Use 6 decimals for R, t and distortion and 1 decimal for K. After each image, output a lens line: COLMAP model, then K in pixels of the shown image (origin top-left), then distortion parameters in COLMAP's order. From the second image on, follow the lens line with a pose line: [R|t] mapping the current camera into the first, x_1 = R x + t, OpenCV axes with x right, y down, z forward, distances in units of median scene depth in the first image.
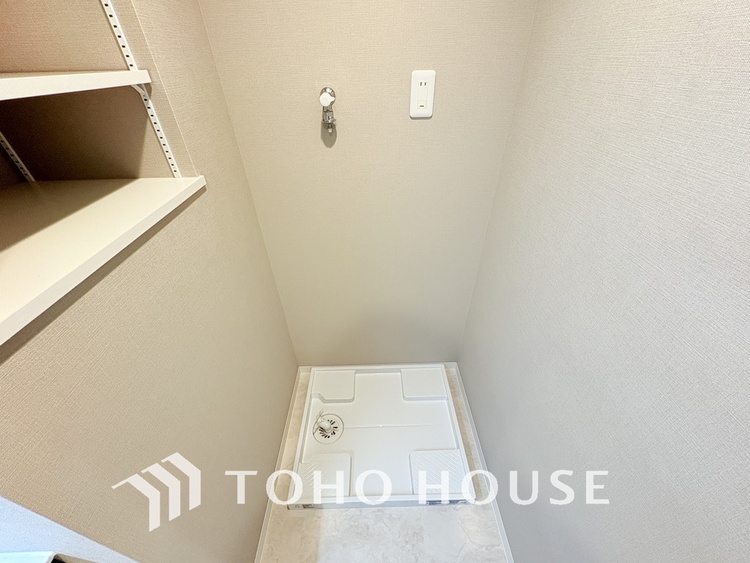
lens RADIAL K [[300.2, 0, 376.1], [0, 300.2, 281.8], [0, 0, 1]] dist [0.000783, 0.000394]
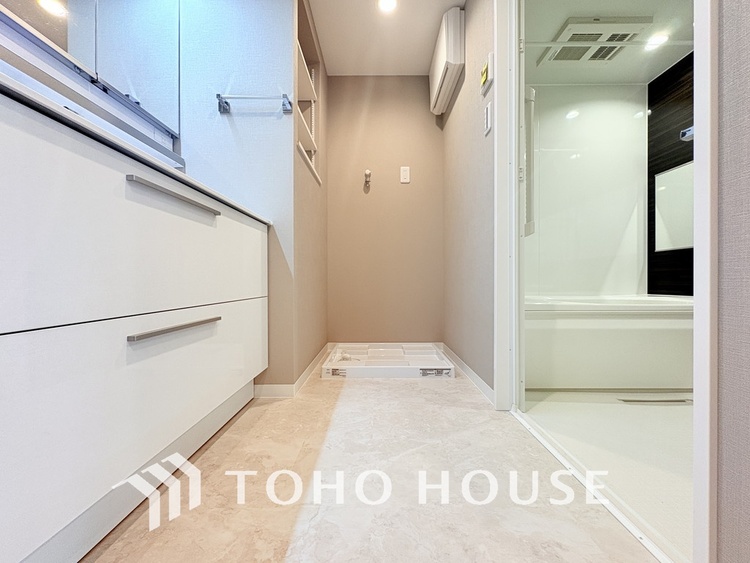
lens RADIAL K [[300.2, 0, 376.1], [0, 300.2, 281.8], [0, 0, 1]] dist [0.000783, 0.000394]
pose [[0.999590, 0.018223, -0.022087, -0.017310], [-0.027808, 0.801741, -0.597024, 1.575625], [0.006828, 0.597393, 0.801919, -0.479616]]
